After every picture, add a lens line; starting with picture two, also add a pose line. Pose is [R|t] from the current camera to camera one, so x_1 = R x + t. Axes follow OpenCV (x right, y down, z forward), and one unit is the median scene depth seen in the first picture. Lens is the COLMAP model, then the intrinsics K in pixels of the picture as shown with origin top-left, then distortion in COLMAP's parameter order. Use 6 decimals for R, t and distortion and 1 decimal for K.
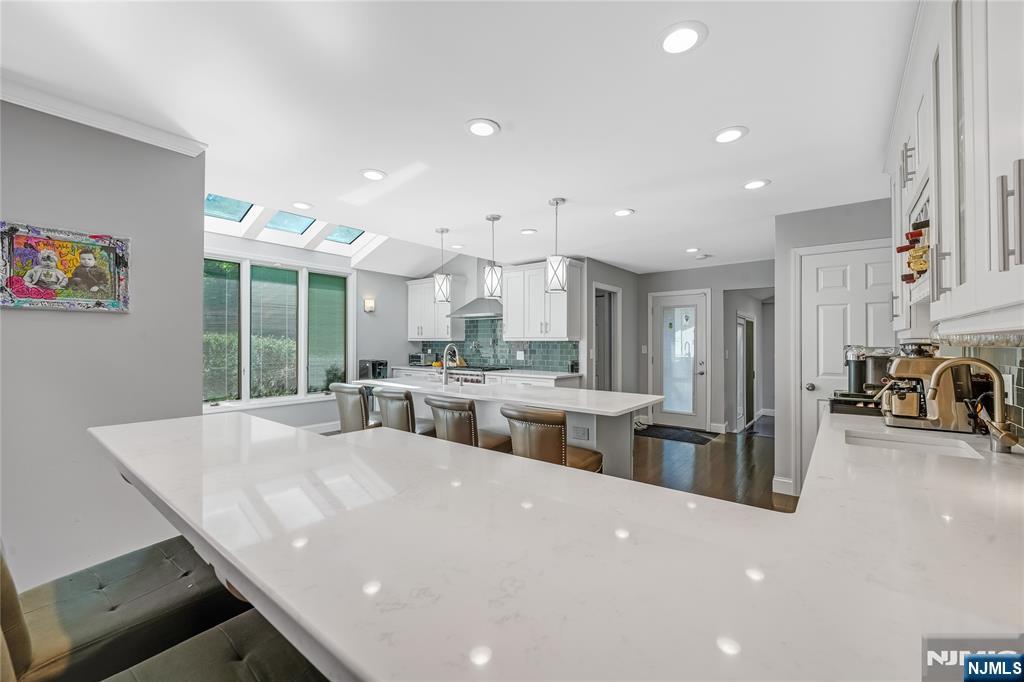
lens RADIAL K [[422.9, 0, 514.0], [0, 422.9, 341.1], [0, 0, 1]] dist [-0.004971, -0.000592]
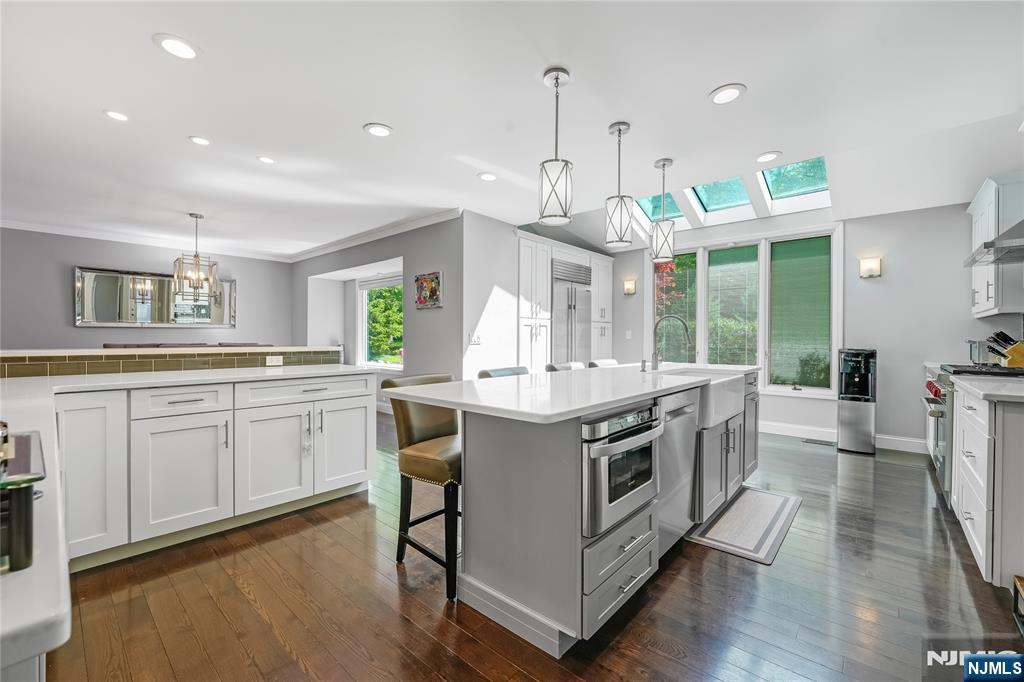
lens RADIAL K [[422.0, 0, 513.3], [0, 422.0, 338.1], [0, 0, 1]] dist [-0.017297, -0.000166]
pose [[-0.070294, -0.004069, -0.997518, 0.403725], [0.001599, 0.999990, -0.004191, 0.033508], [0.997525, -0.001890, -0.070287, 0.548321]]
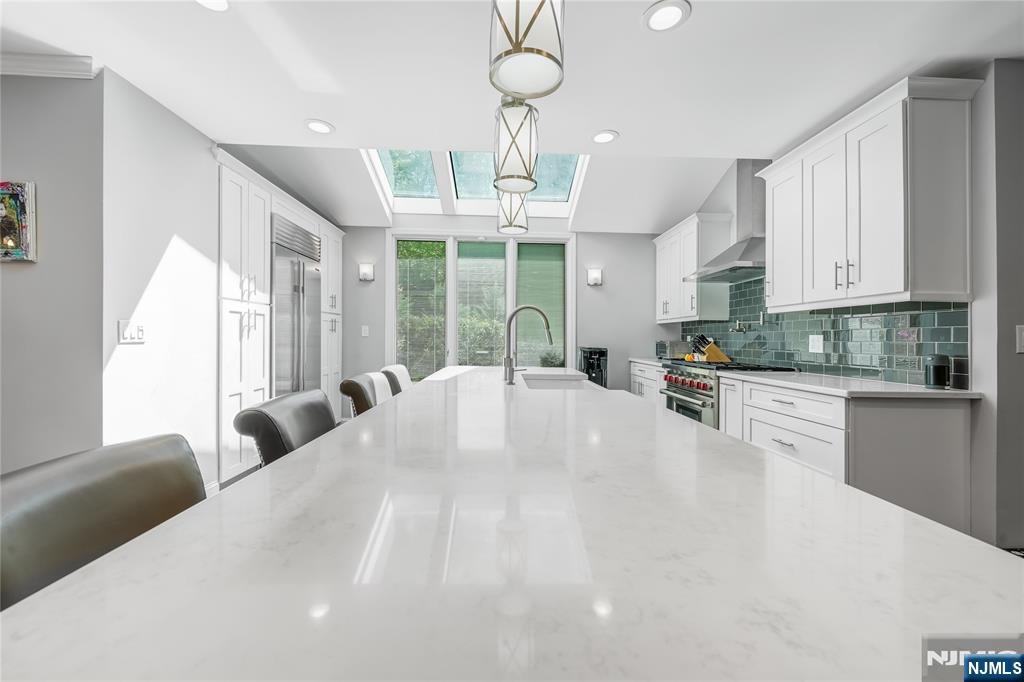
lens RADIAL K [[422.9, 0, 514.0], [0, 422.9, 341.1], [0, 0, 1]] dist [-0.004971, -0.000592]
pose [[0.635423, 0.010198, -0.772097, 0.179775], [-0.009750, 0.999939, 0.005183, 0.034140], [0.772102, 0.004234, 0.635484, 0.455027]]
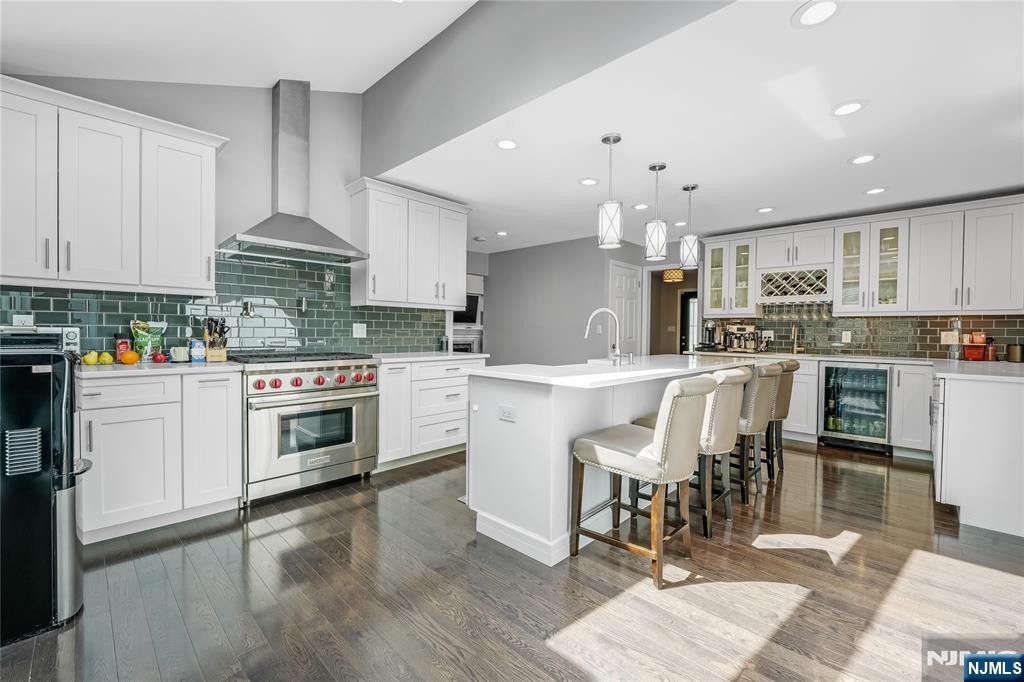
lens RADIAL K [[435.7, 0, 512.0], [0, 435.7, 341.0], [0, 0, 1]] dist [-0.003990, -0.000355]
pose [[0.117619, -0.025047, 0.992743, -0.599735], [-0.017842, 0.999467, 0.027330, 0.029703], [-0.992898, -0.020927, 0.117110, 0.735186]]
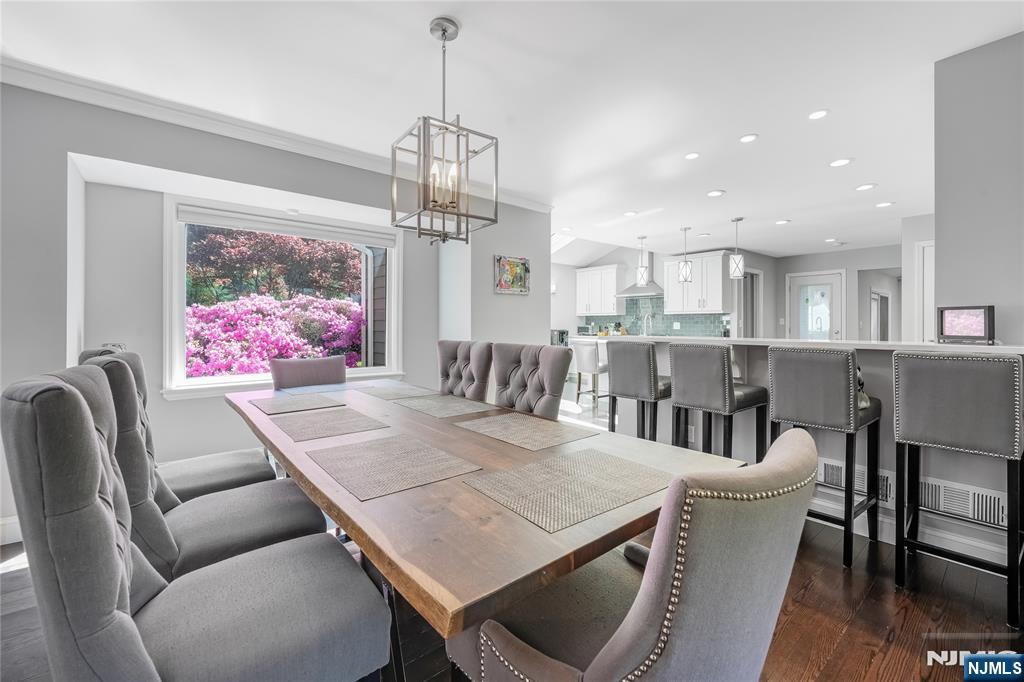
lens RADIAL K [[426.4, 0, 511.4], [0, 426.4, 324.0], [0, 0, 1]] dist [-0.019008, -0.000008]
pose [[0.975353, -0.001994, -0.220640, -0.199415], [0.002735, 0.999992, 0.003053, 0.024634], [0.220633, -0.003581, 0.975350, -0.380521]]
